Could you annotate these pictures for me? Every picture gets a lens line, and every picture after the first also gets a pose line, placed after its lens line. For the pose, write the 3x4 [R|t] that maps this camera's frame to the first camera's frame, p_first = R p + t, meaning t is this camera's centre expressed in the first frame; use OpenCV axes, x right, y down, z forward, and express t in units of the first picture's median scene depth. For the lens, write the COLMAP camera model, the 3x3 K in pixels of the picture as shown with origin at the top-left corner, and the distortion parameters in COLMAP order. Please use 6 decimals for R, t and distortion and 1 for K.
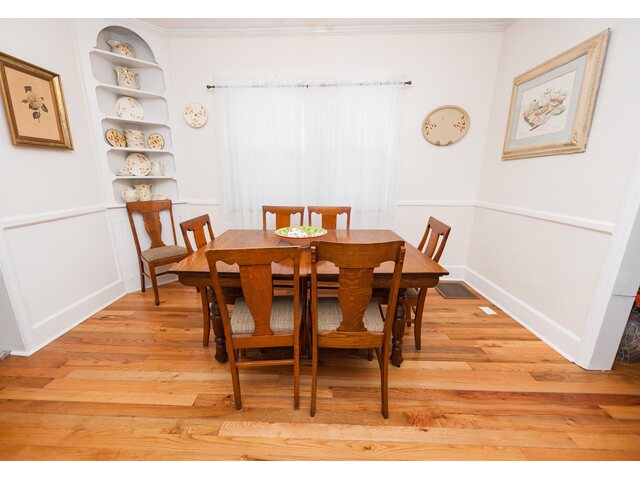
lens RADIAL K [[251.5, 0, 320.0], [0, 251.5, 240.0], [0, 0, 1]] dist [0.007261, -0.000958]
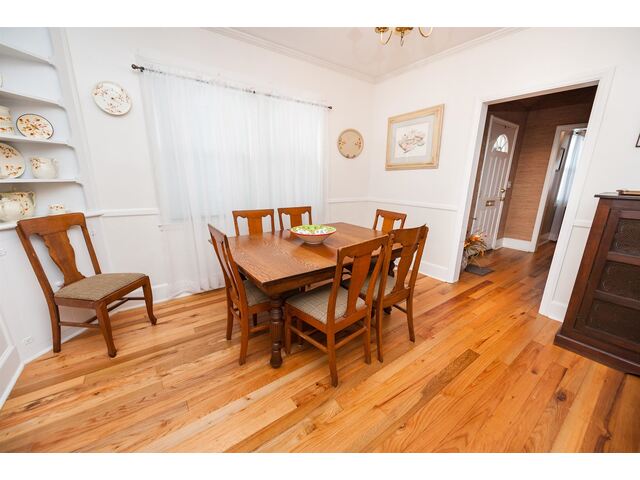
lens RADIAL K [[234.2, 0, 320.0], [0, 234.2, 240.0], [0, 0, 1]] dist [0.006312, -0.000049]
pose [[0.805445, -0.144120, 0.574881, -0.490351], [0.137686, 0.988947, 0.055019, -0.029980], [-0.576456, 0.034838, 0.816385, 0.081730]]
